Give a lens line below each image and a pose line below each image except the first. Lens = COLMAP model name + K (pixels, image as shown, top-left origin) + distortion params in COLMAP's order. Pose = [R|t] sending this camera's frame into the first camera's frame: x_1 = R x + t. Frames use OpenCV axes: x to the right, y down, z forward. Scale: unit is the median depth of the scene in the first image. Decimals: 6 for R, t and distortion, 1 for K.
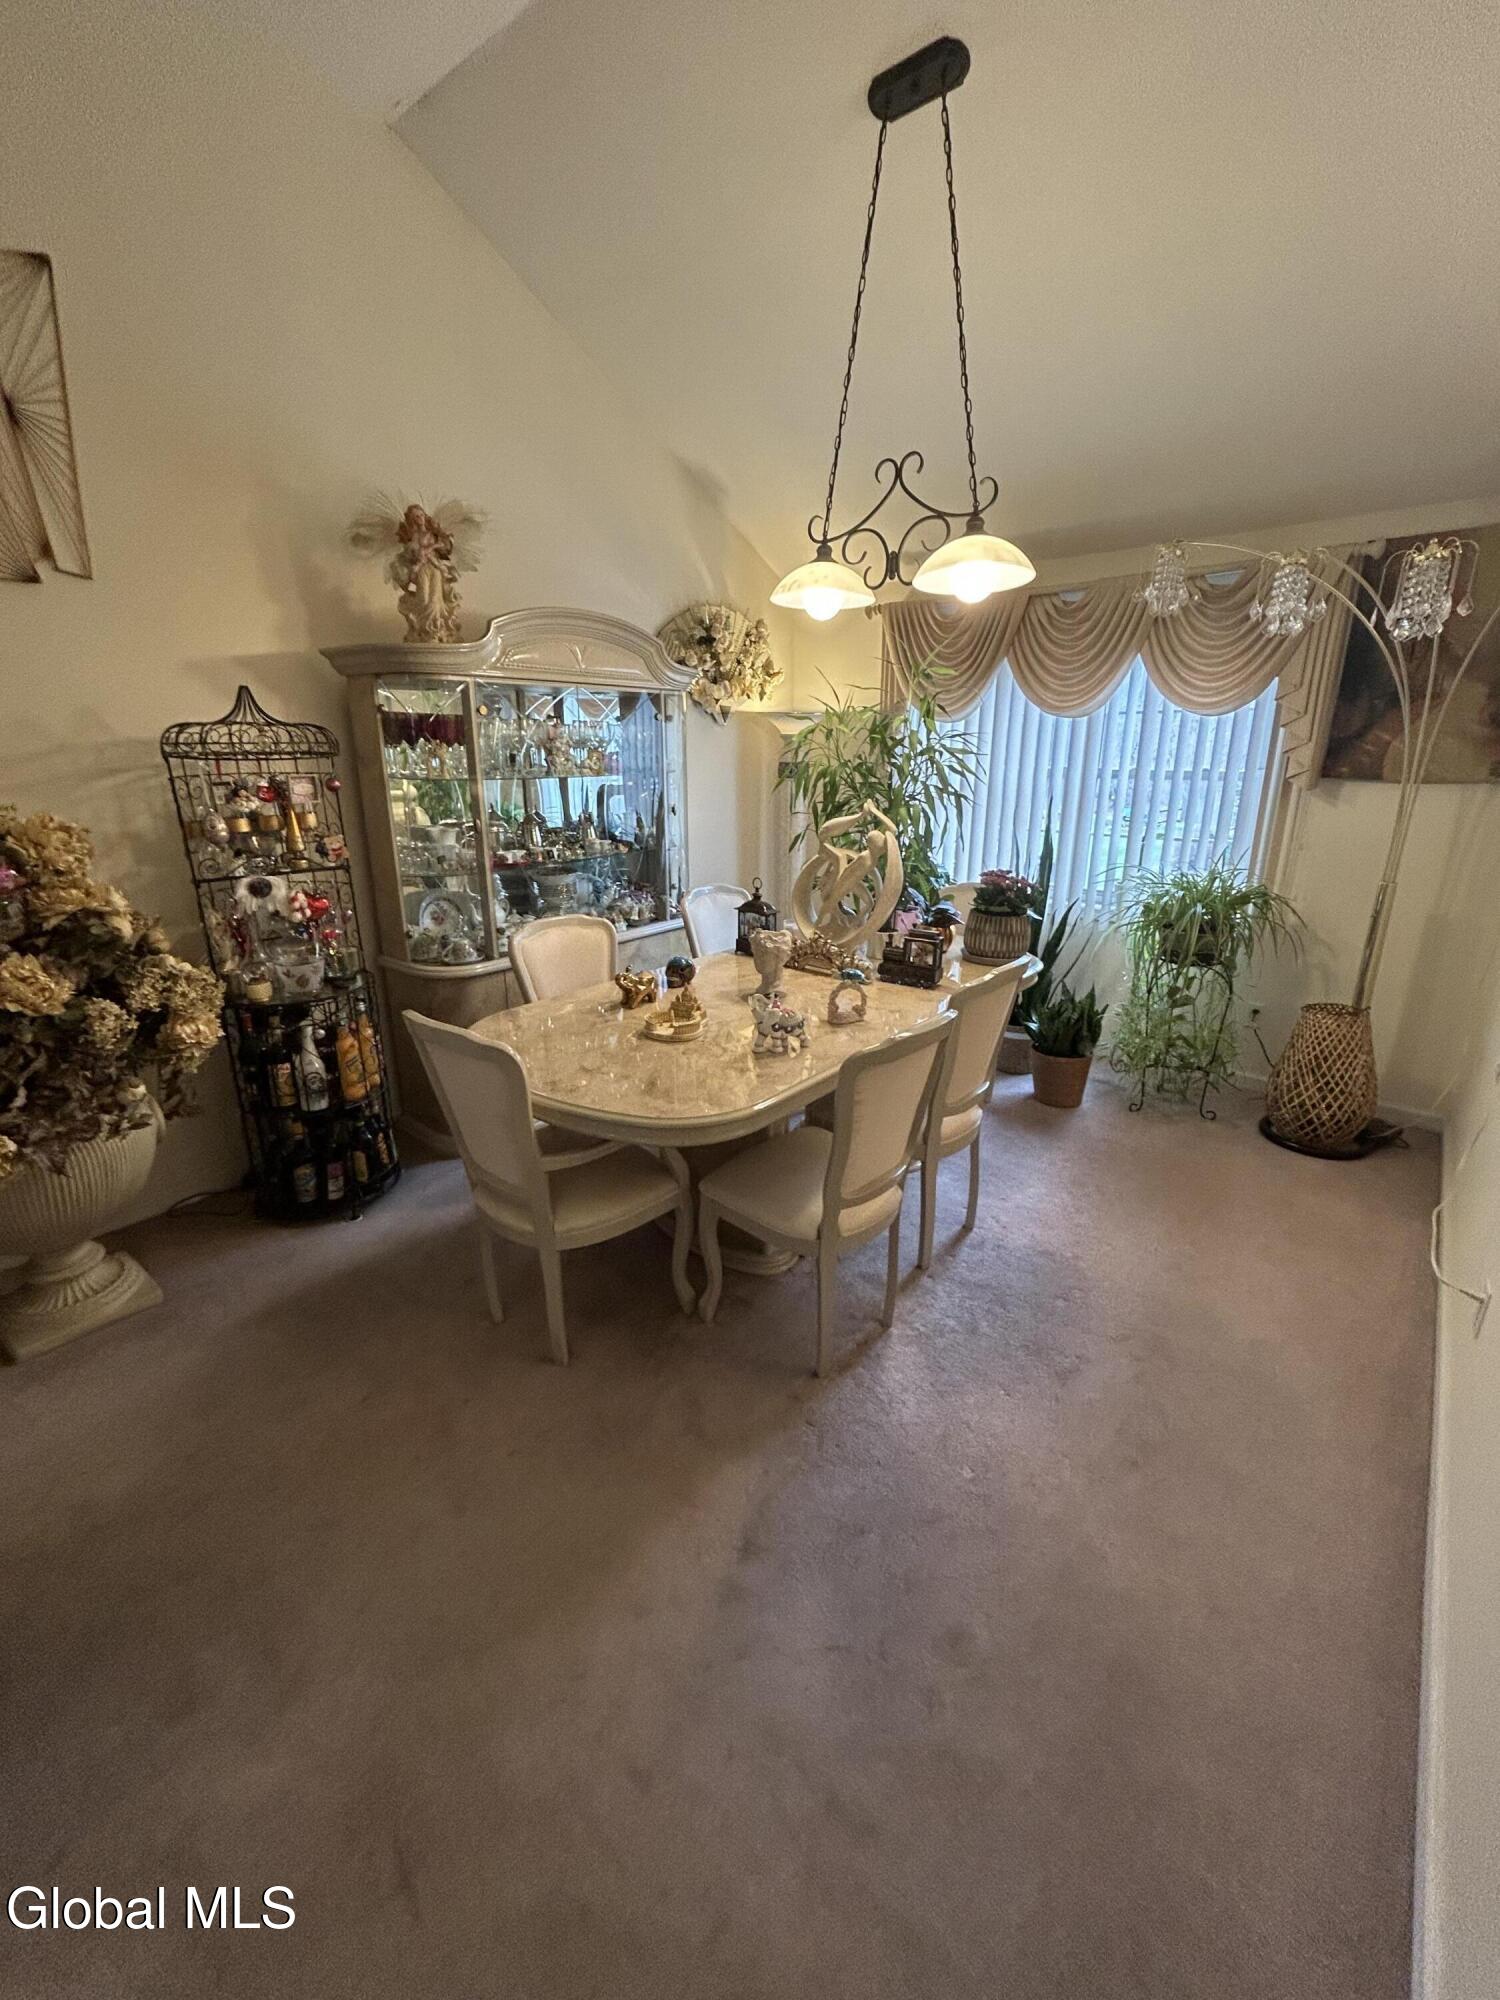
lens RADIAL K [[814.9, 0, 752.4], [0, 814.9, 999.1], [0, 0, 1]] dist [-0.002287, 0.000791]
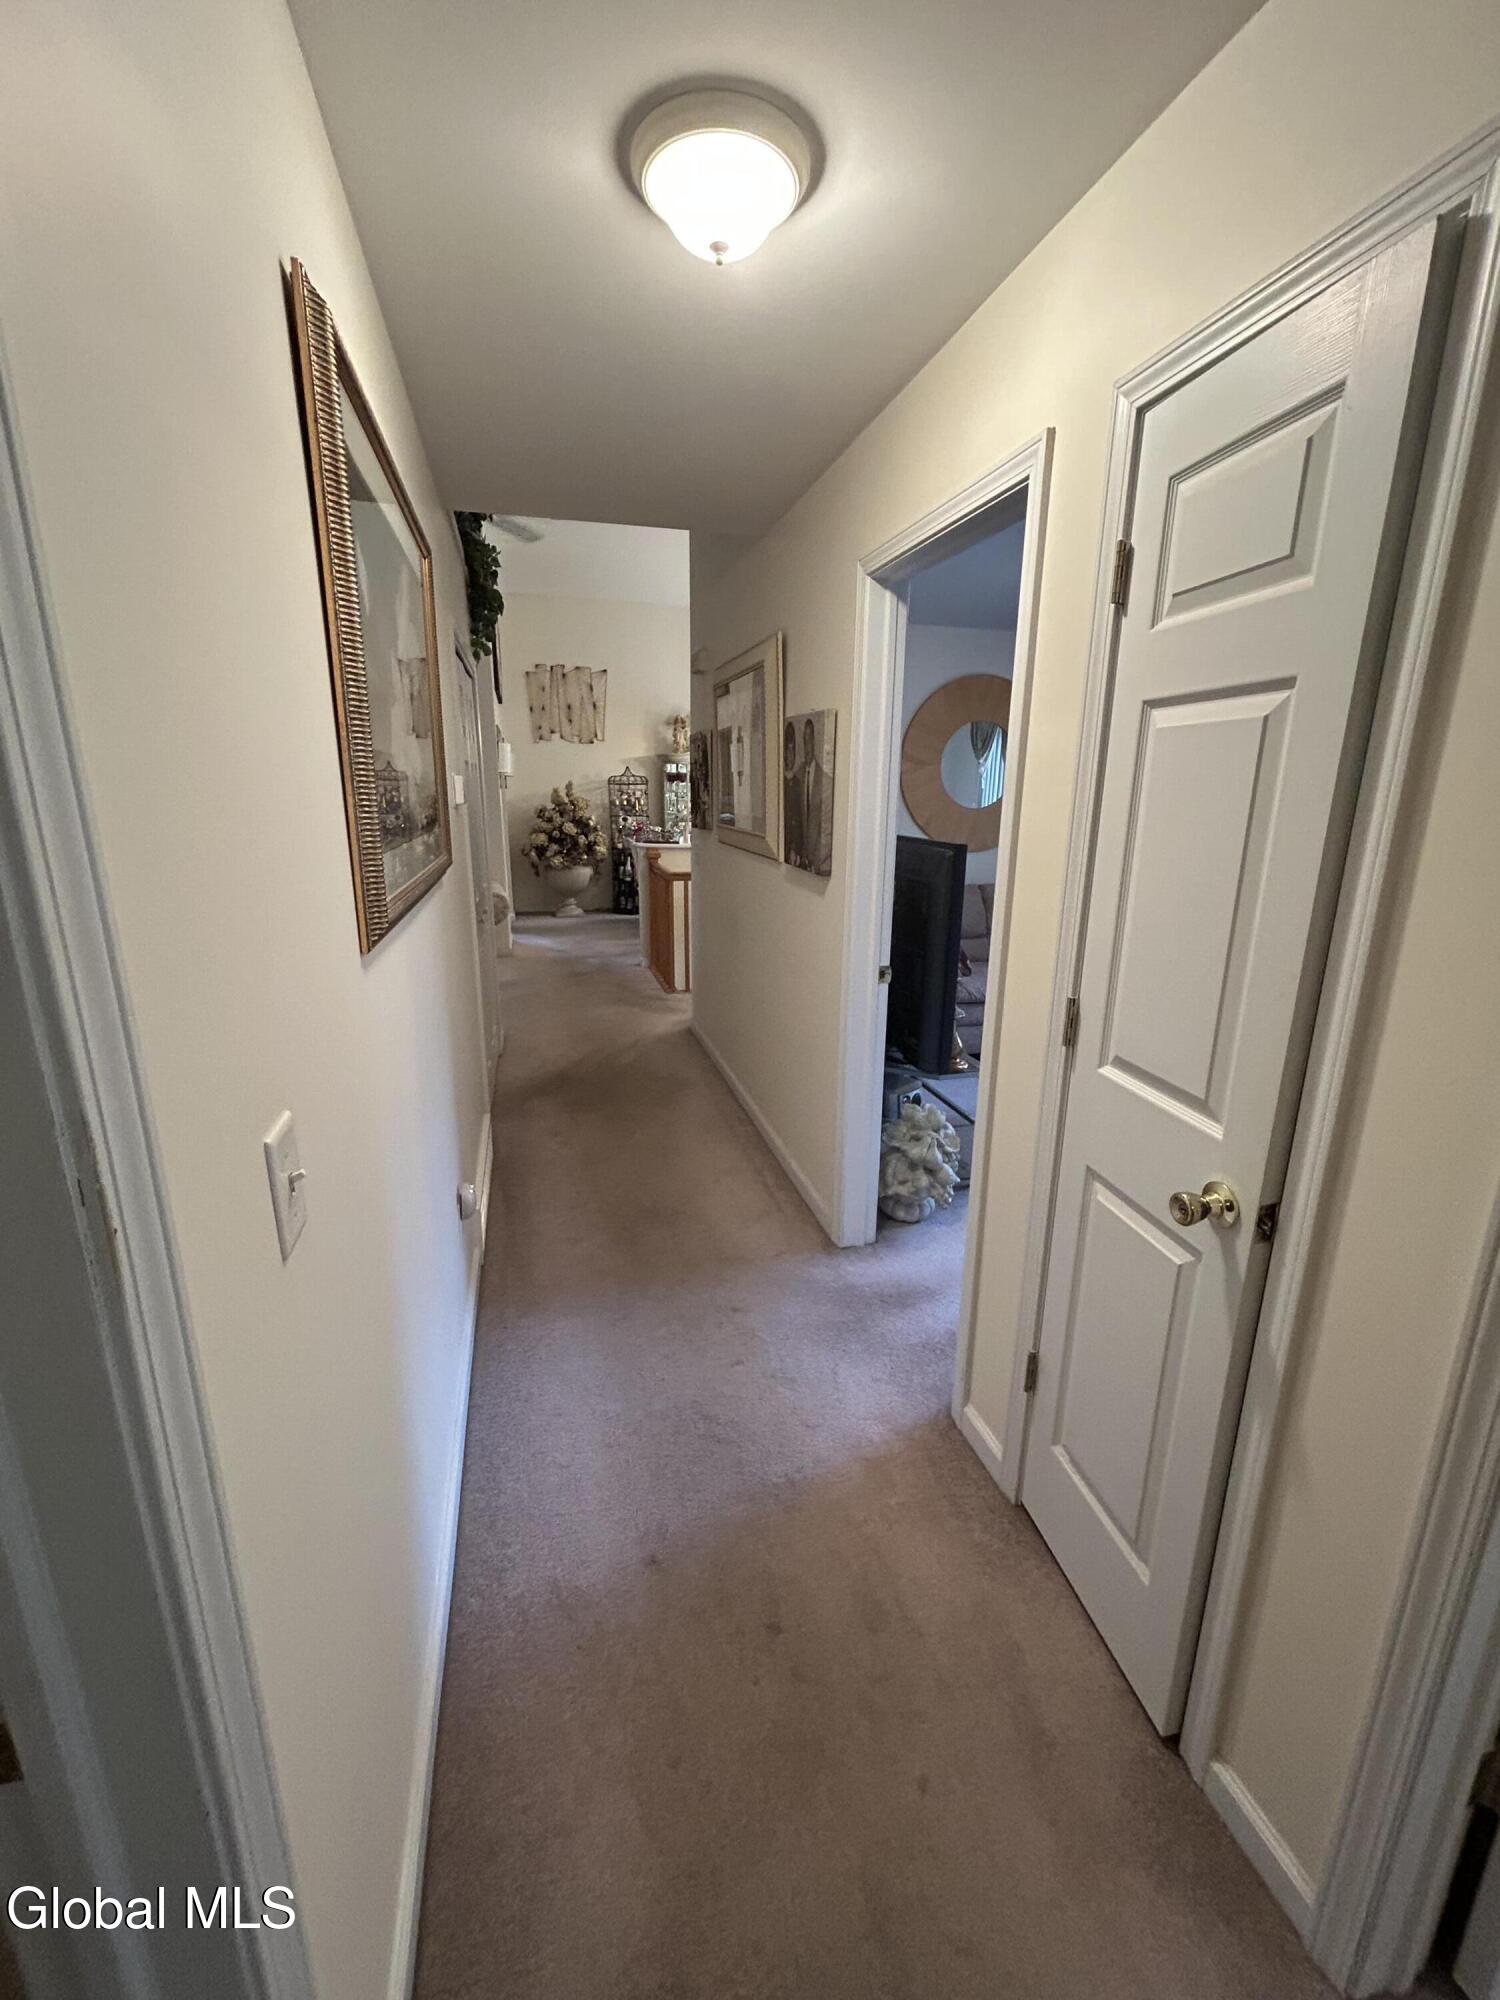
lens RADIAL K [[814.9, 0, 752.4], [0, 814.9, 999.1], [0, 0, 1]] dist [-0.002287, 0.000791]
pose [[0.820681, 0.147354, -0.552059, 2.022323], [-0.177654, 0.984092, -0.001426, 0.567184], [0.543066, 0.099246, 0.833804, -1.685299]]
